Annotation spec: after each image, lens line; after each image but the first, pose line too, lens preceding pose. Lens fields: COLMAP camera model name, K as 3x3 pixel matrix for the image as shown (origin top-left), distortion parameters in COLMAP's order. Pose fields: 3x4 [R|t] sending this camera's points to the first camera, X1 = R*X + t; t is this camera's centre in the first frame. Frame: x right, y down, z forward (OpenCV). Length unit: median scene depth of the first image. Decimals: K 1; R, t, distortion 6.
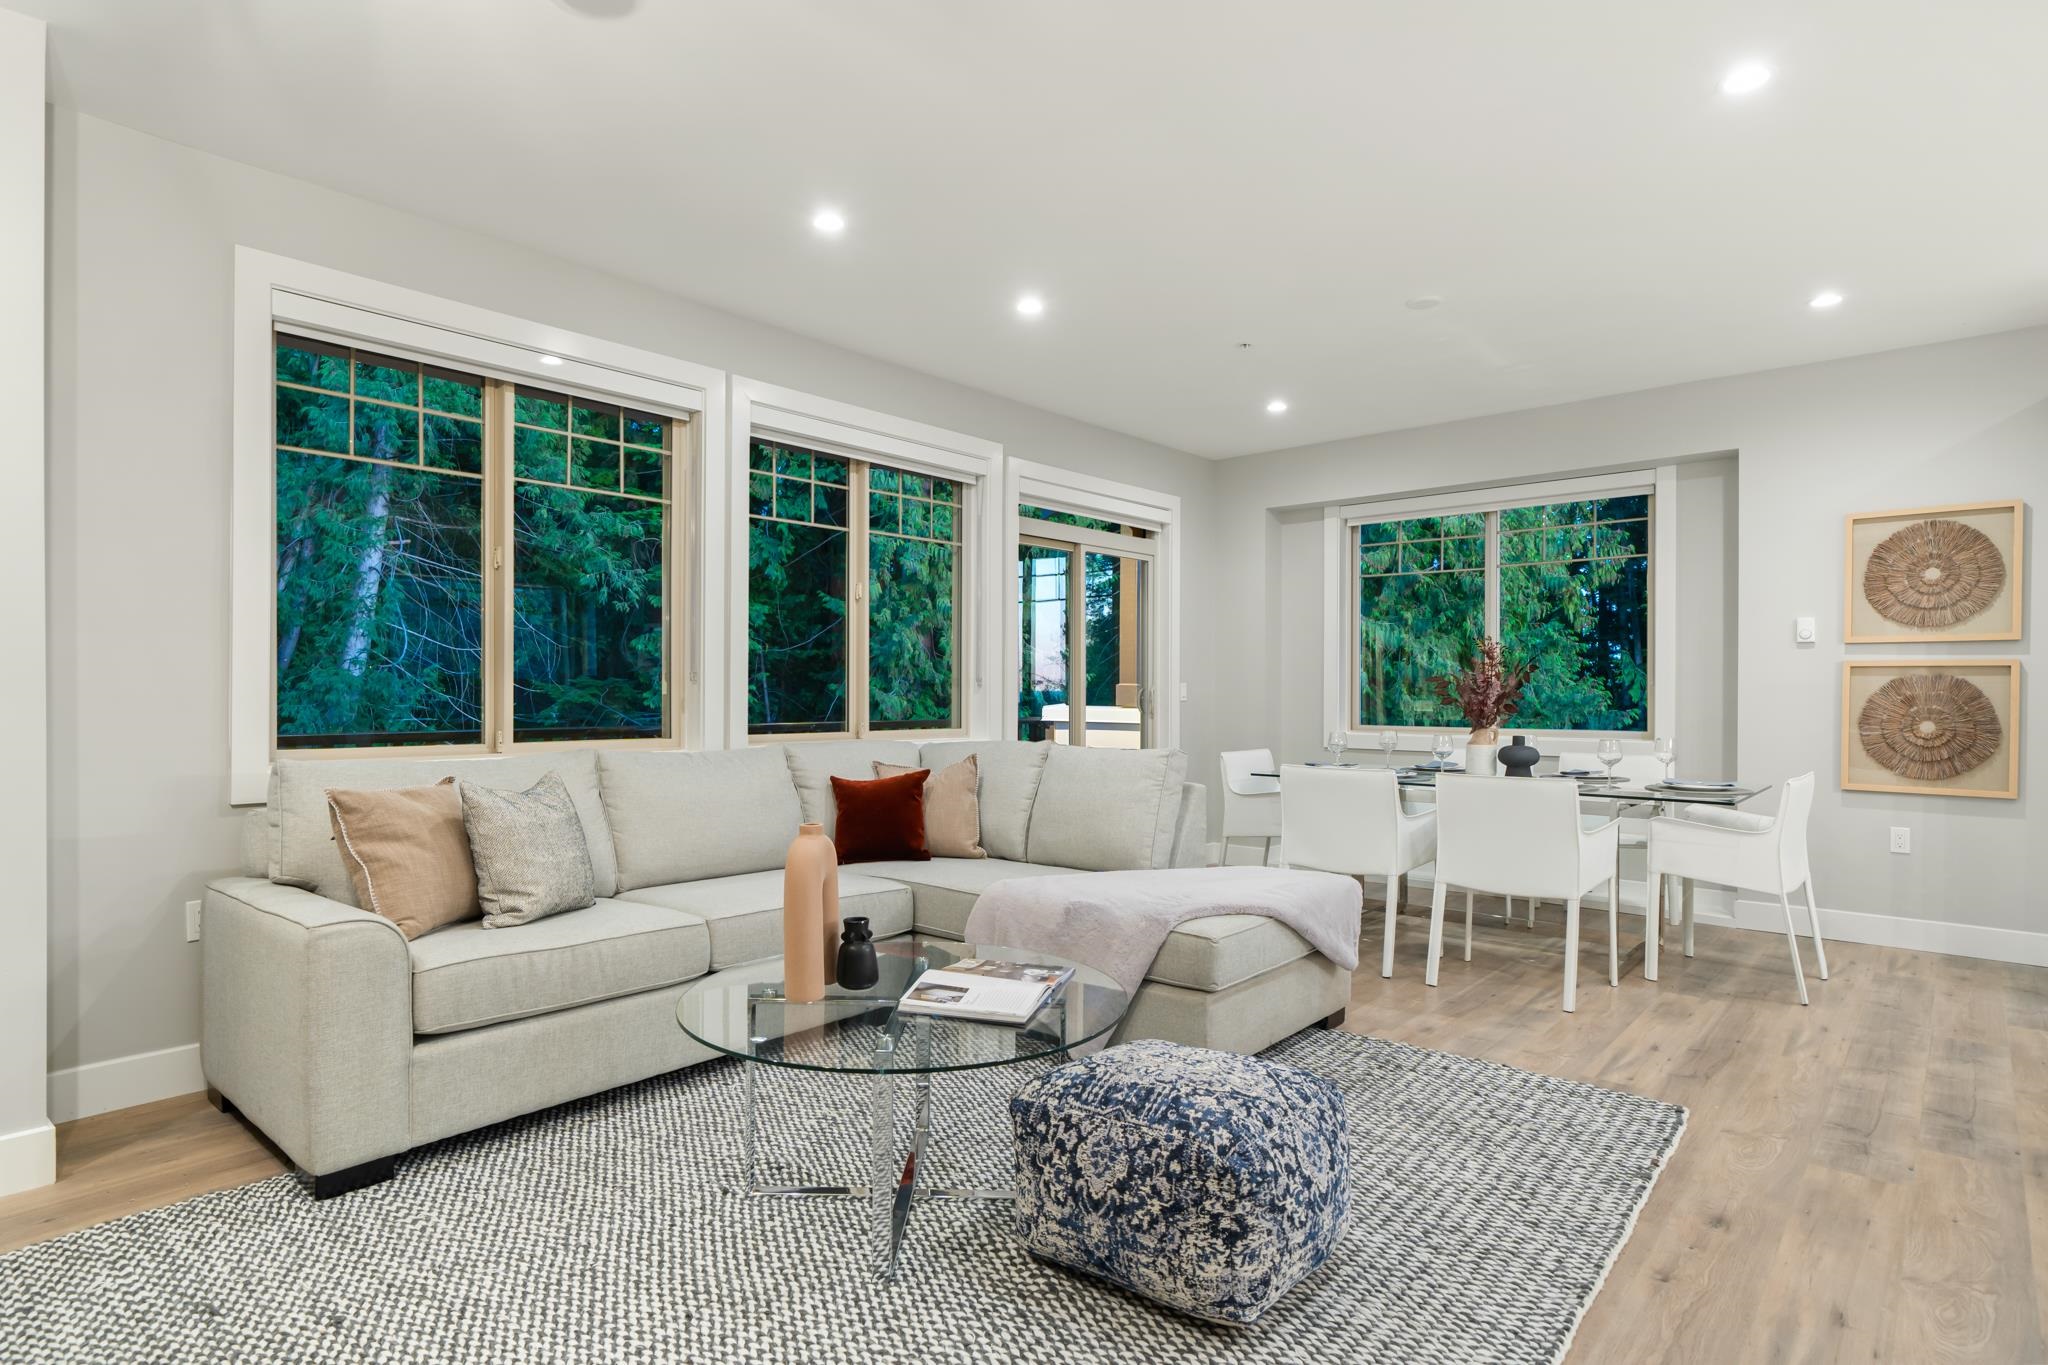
lens RADIAL K [[1122.2, 0, 1013.3], [0, 1122.2, 678.7], [0, 0, 1]] dist [-0.001472, 0.002162]
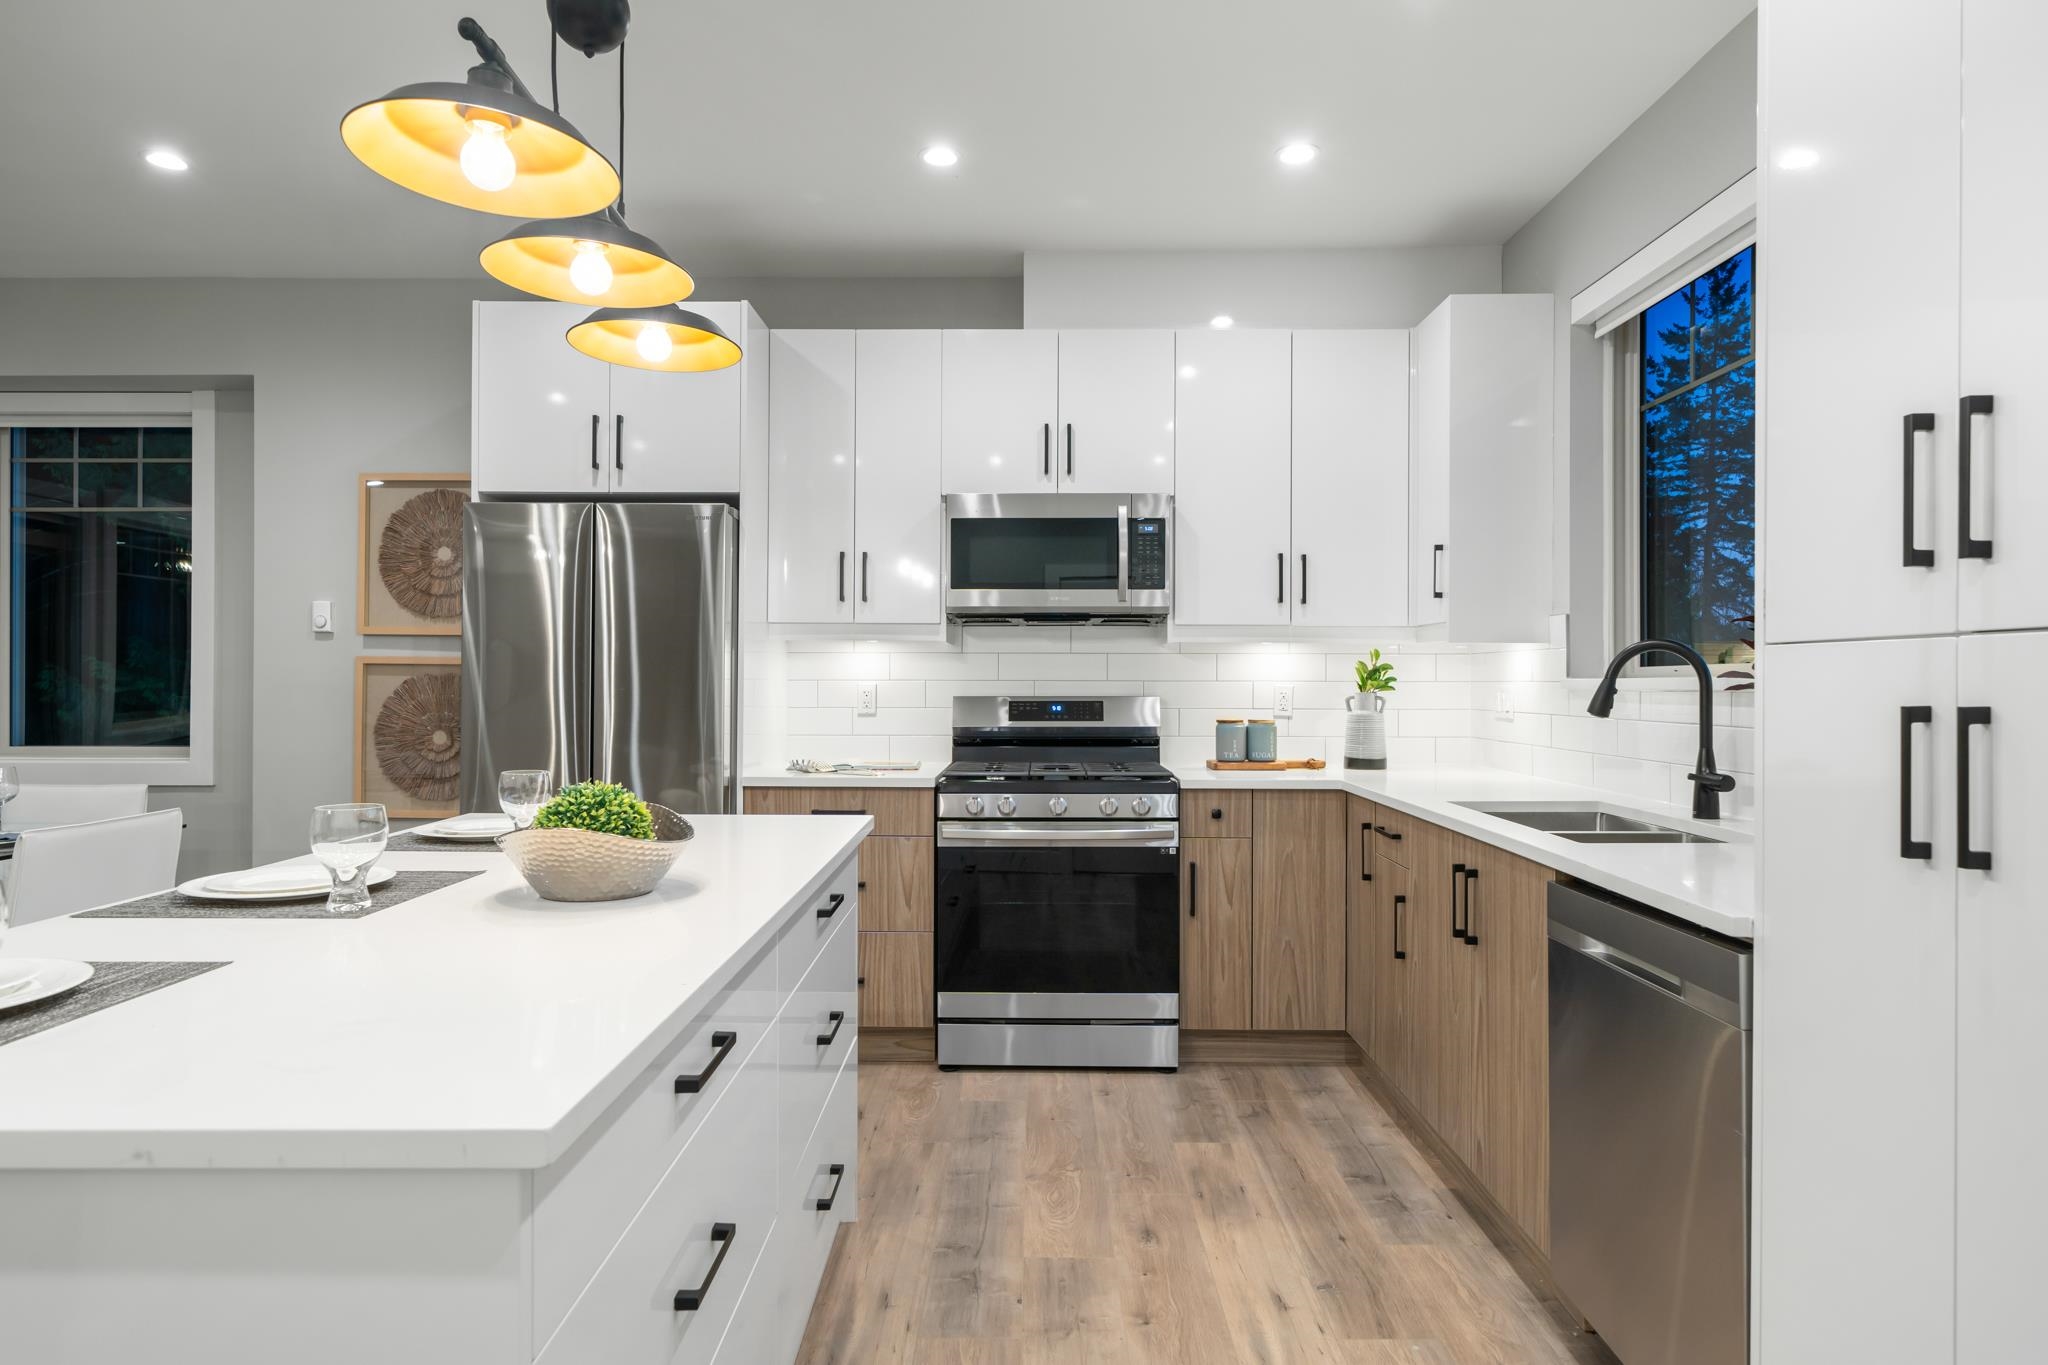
lens RADIAL K [[1244.0, 0, 1039.2], [0, 1244.0, 677.0], [0, 0, 1]] dist [-0.002167, 0.004406]
pose [[0.775842, -0.001973, 0.630924, 0.565967], [-0.008681, 0.999867, 0.013801, -0.018141], [-0.630868, -0.016184, 0.775721, 0.003278]]
